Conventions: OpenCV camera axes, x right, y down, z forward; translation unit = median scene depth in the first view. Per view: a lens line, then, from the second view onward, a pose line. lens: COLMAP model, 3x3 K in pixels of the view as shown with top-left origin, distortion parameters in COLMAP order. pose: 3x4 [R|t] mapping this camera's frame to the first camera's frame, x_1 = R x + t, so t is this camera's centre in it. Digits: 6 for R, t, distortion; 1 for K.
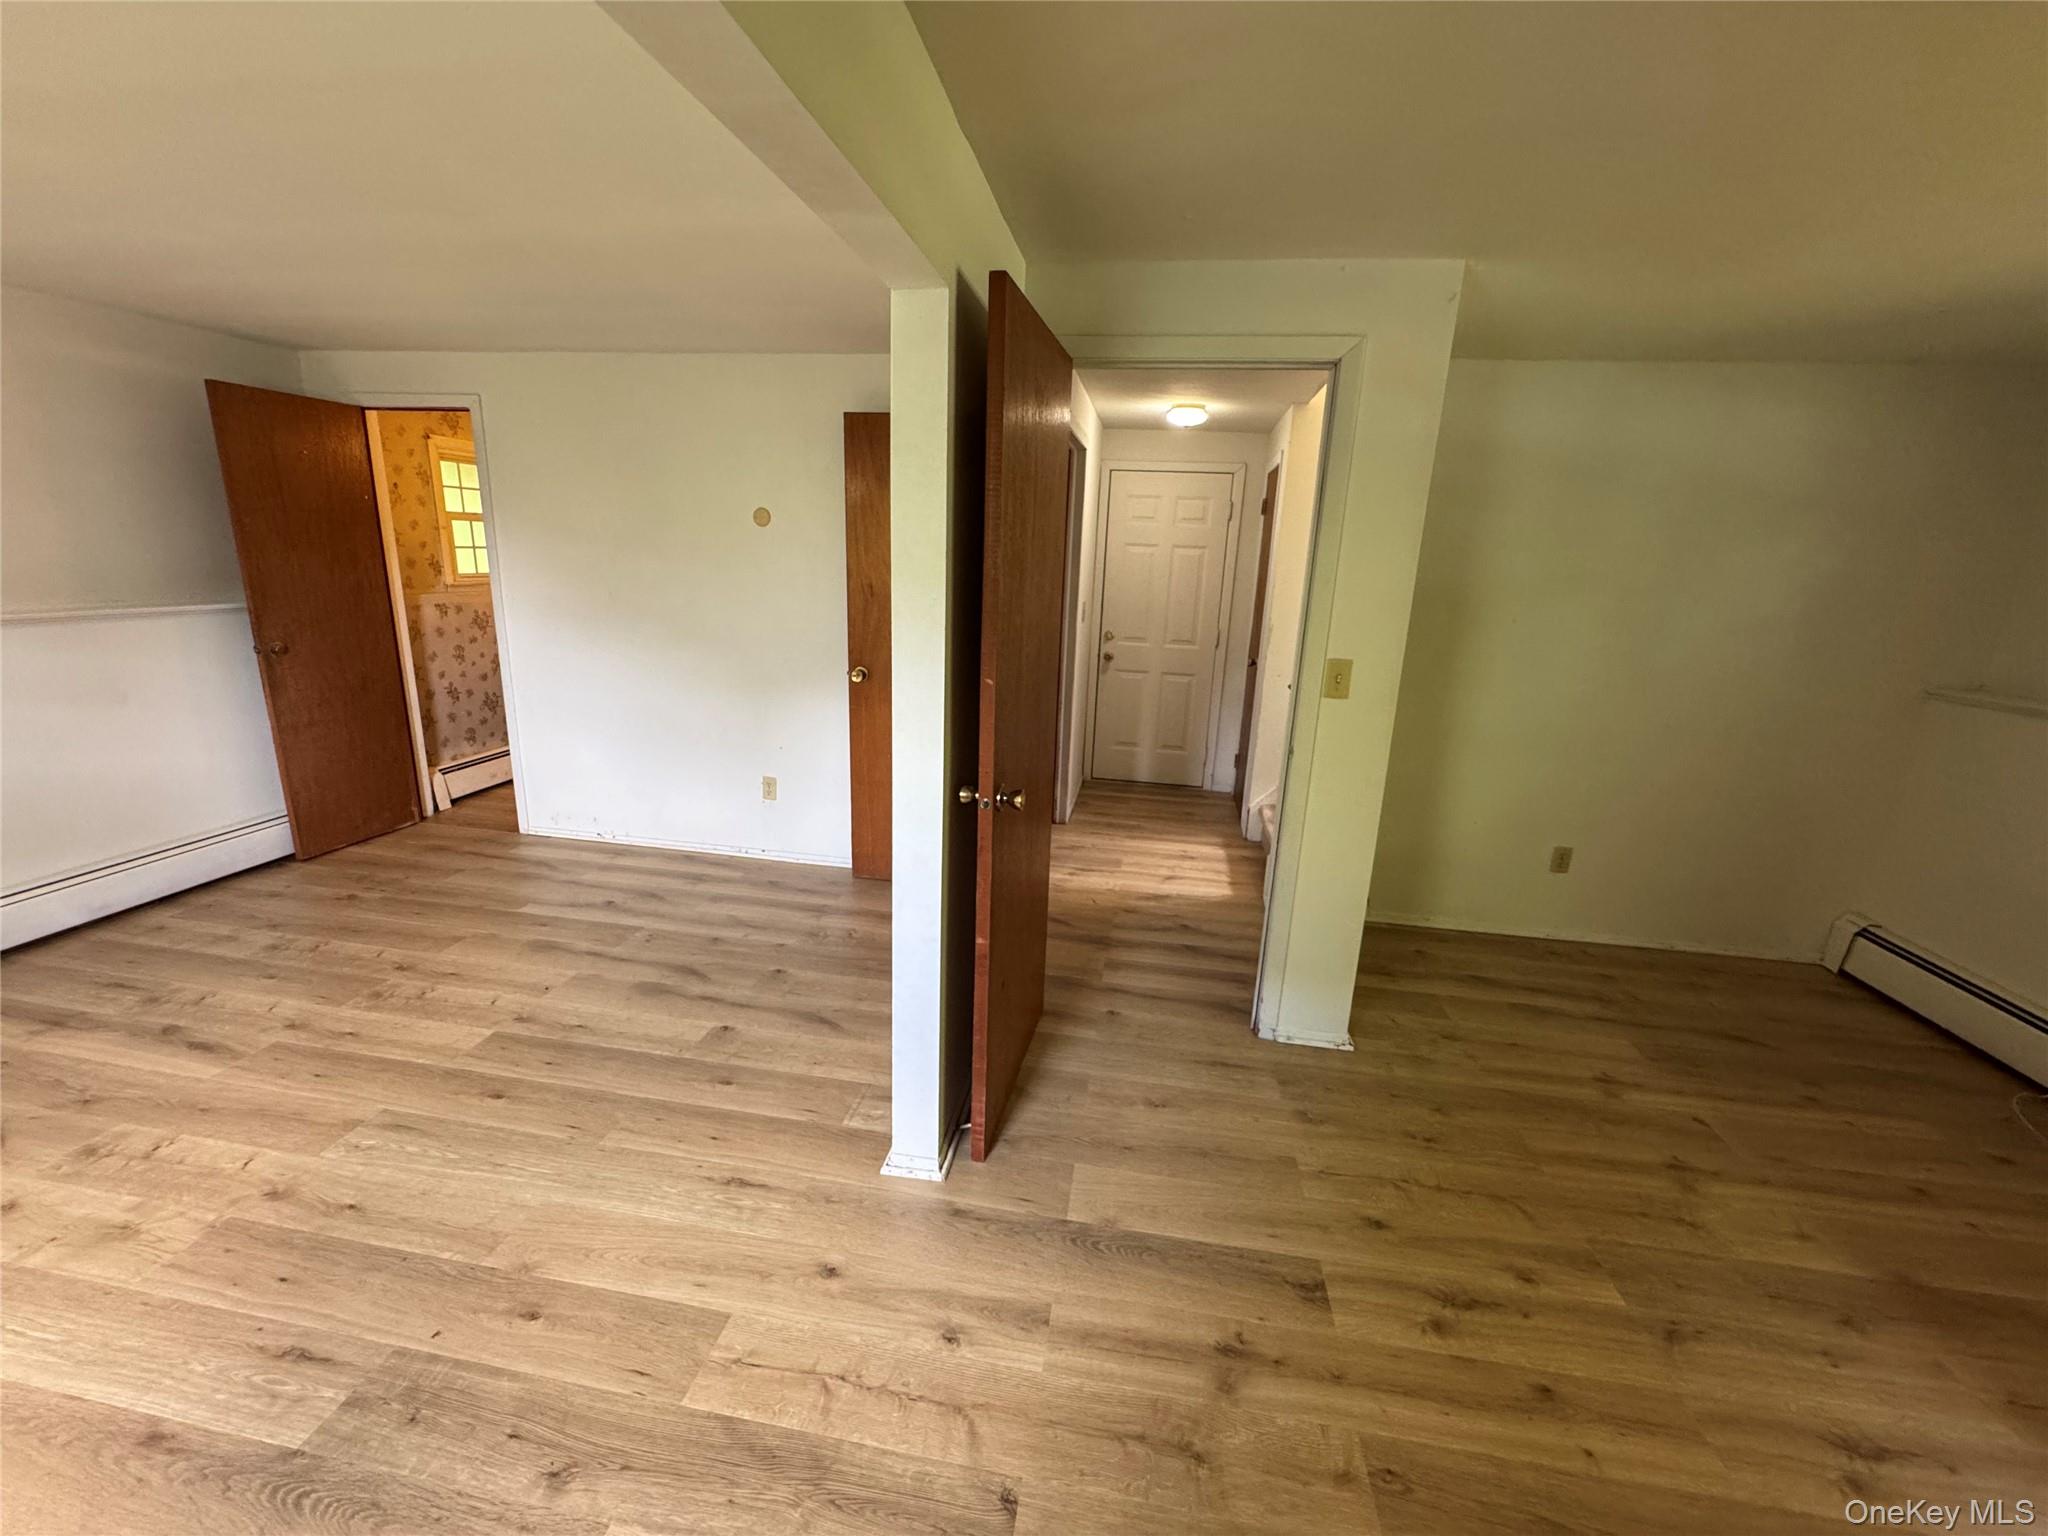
lens RADIAL K [[821.8, 0, 1023.7], [0, 821.8, 768.1], [0, 0, 1]] dist [-0.003681, 0.000725]
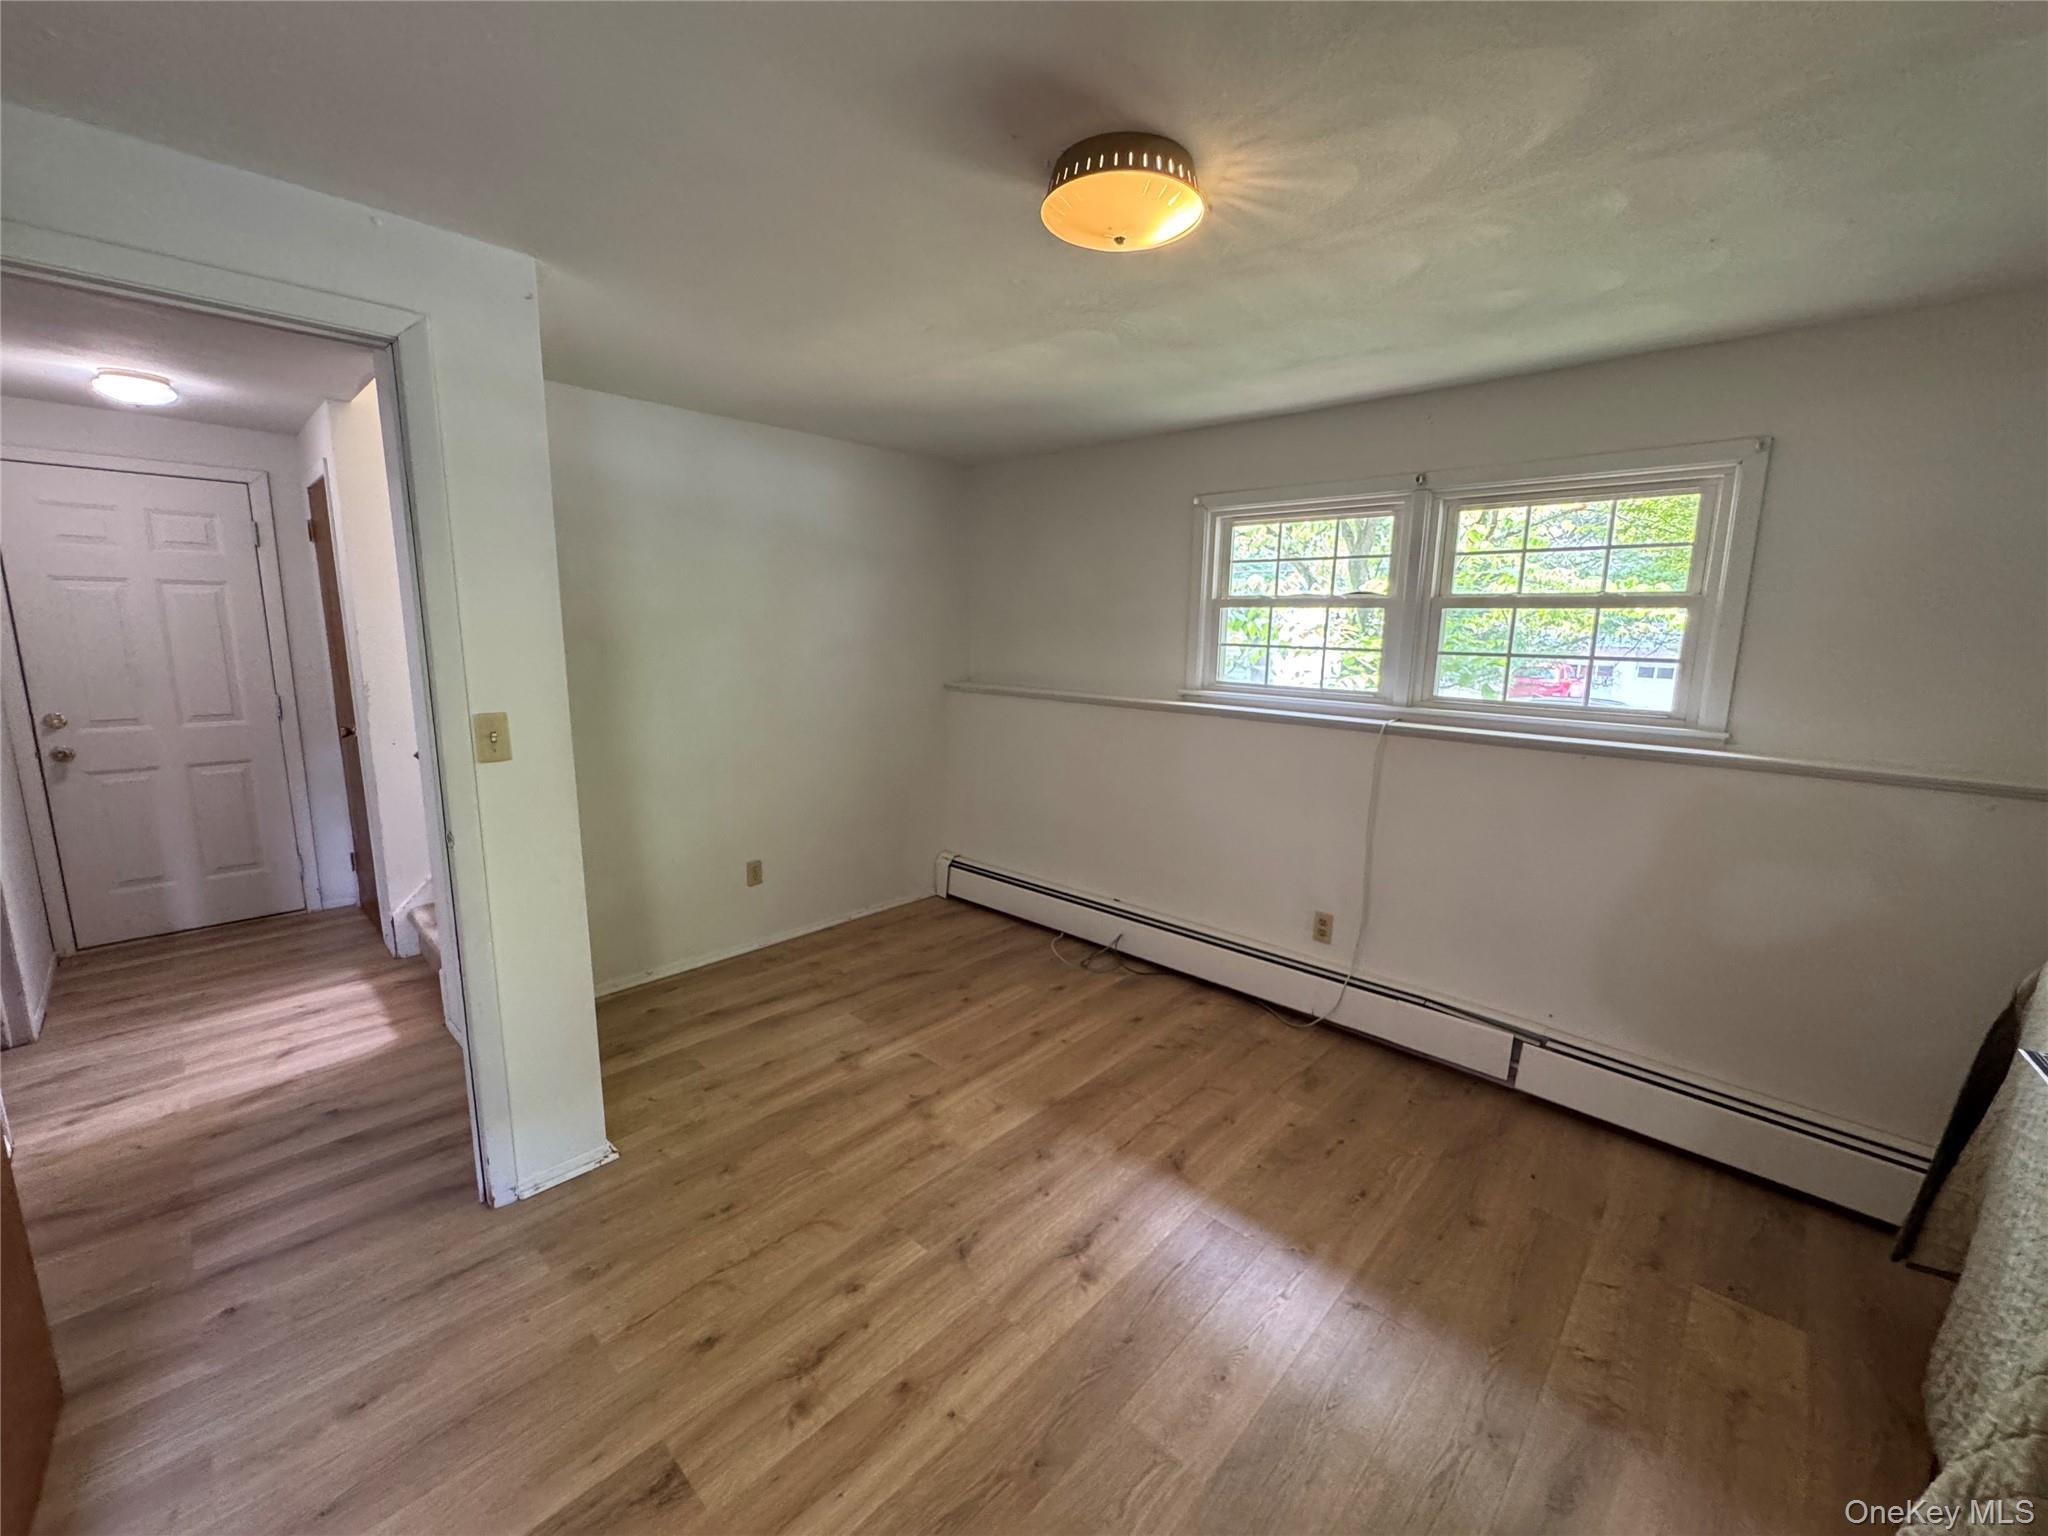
lens RADIAL K [[821.8, 0, 1024.6], [0, 821.8, 767.5], [0, 0, 1]] dist [-0.003681, 0.000725]
pose [[0.560071, -0.173307, 0.810114, 0.013592], [0.213553, 0.975028, 0.060948, -0.015165], [-0.800447, 0.138867, 0.583096, 0.099313]]
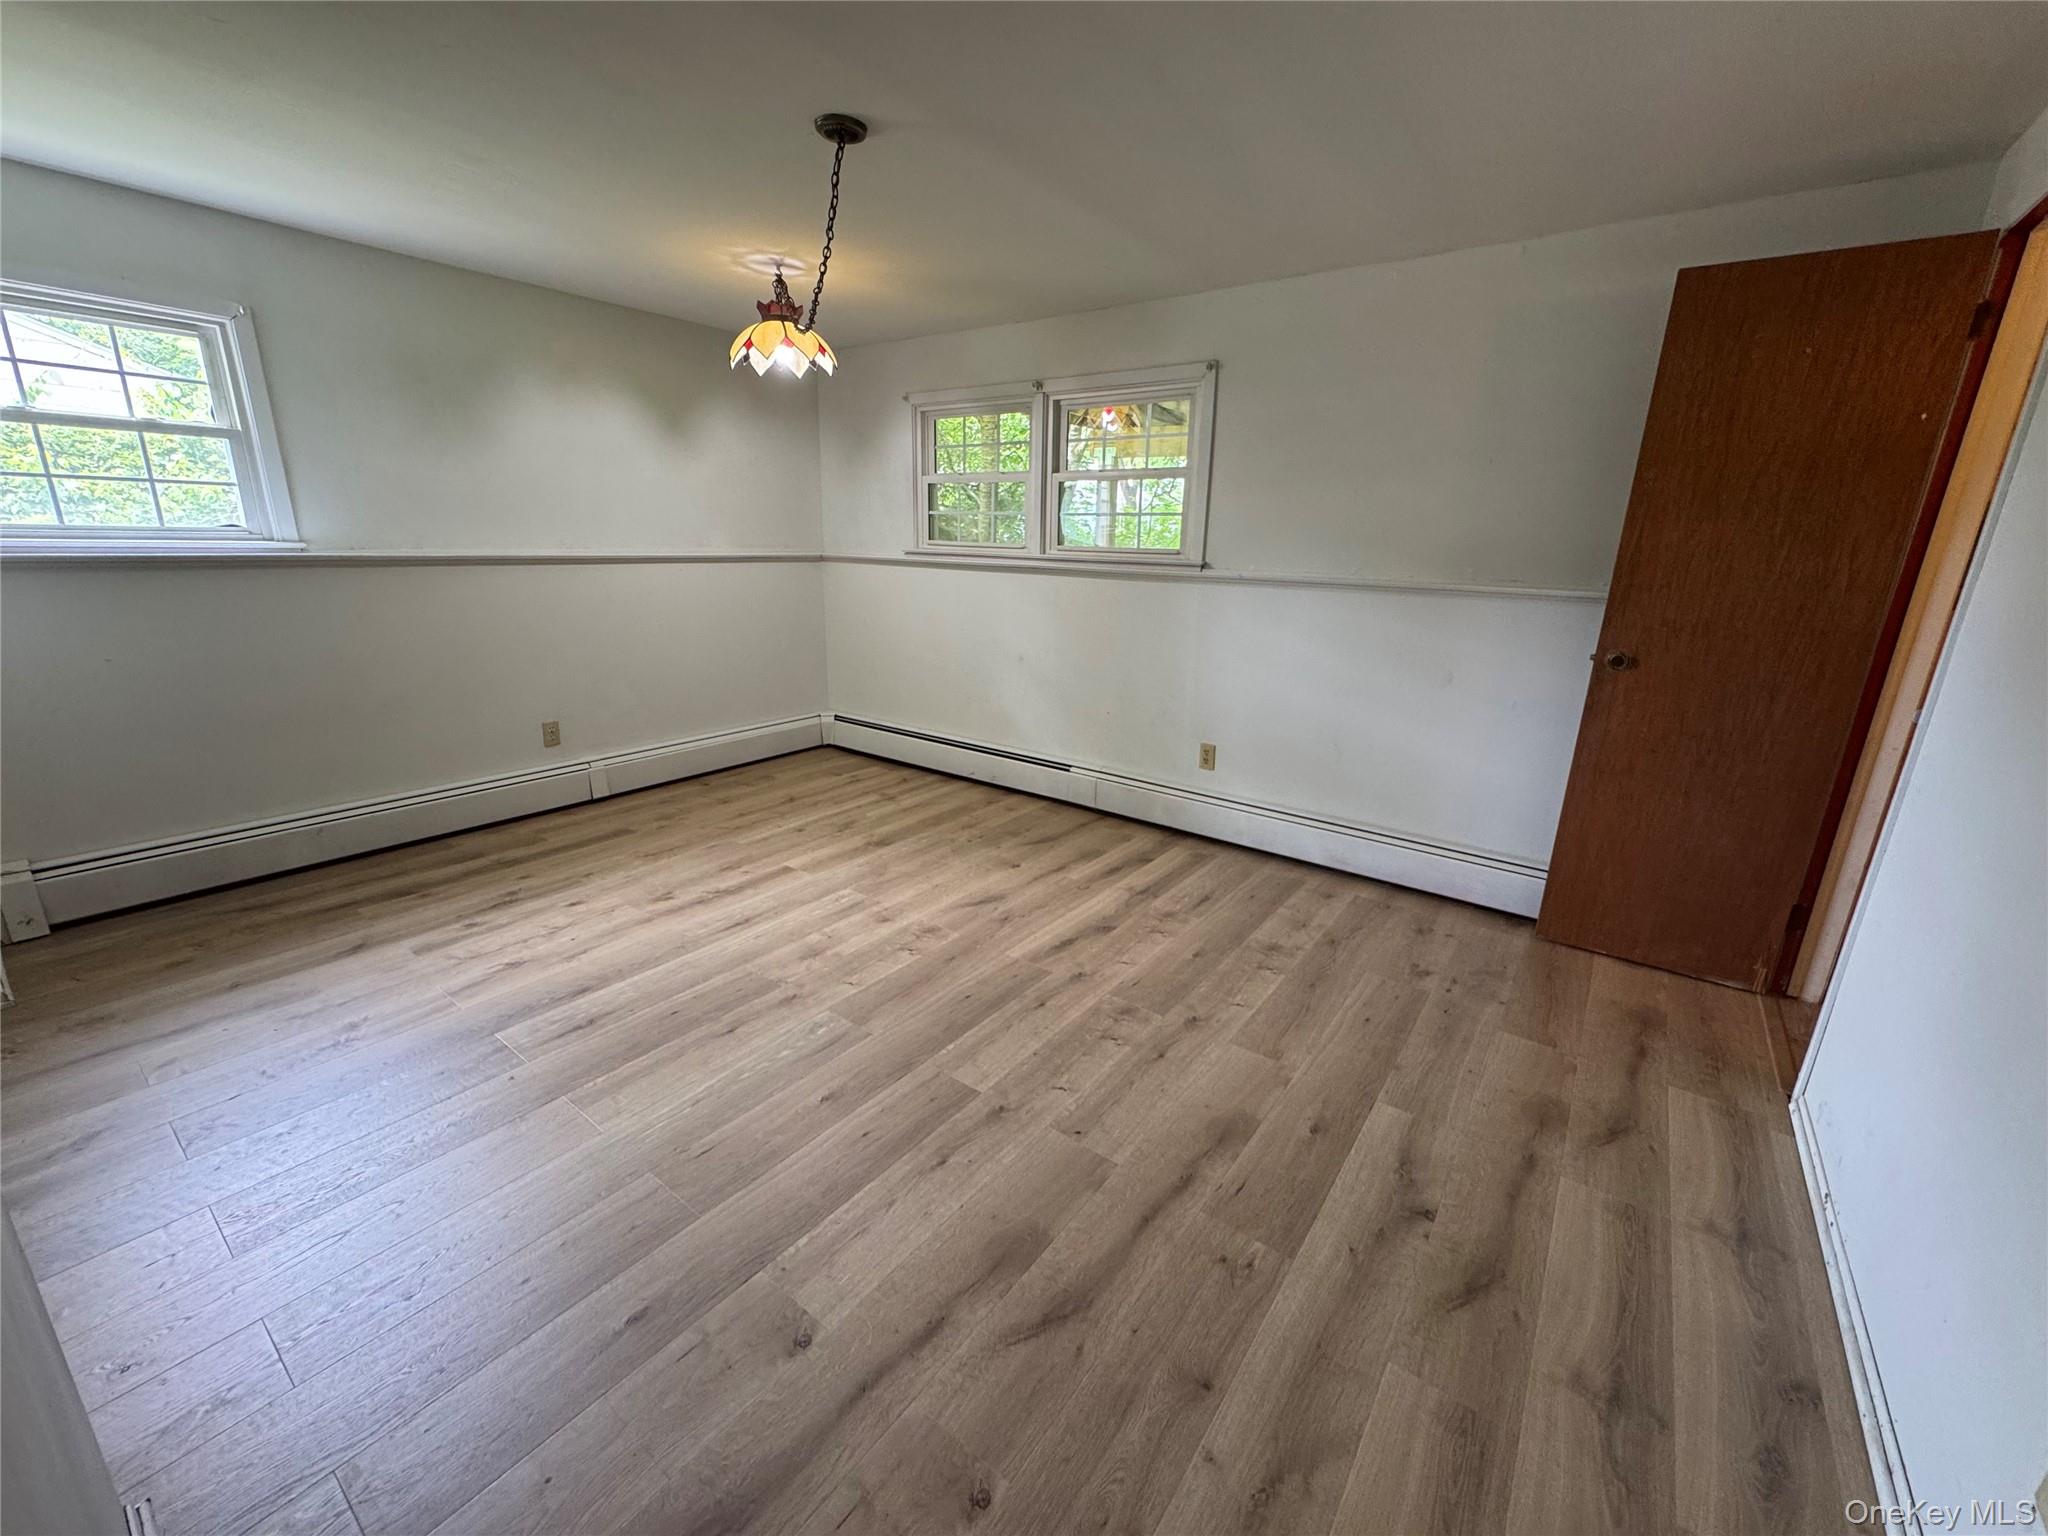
lens RADIAL K [[821.8, 0, 1023.0], [0, 821.8, 767.9], [0, 0, 1]] dist [-0.003681, 0.000725]
pose [[-0.458767, 0.192193, -0.867522, -0.046278], [-0.266256, 0.901730, 0.340574, -0.215520], [0.847727, 0.387227, -0.362512, 1.123776]]
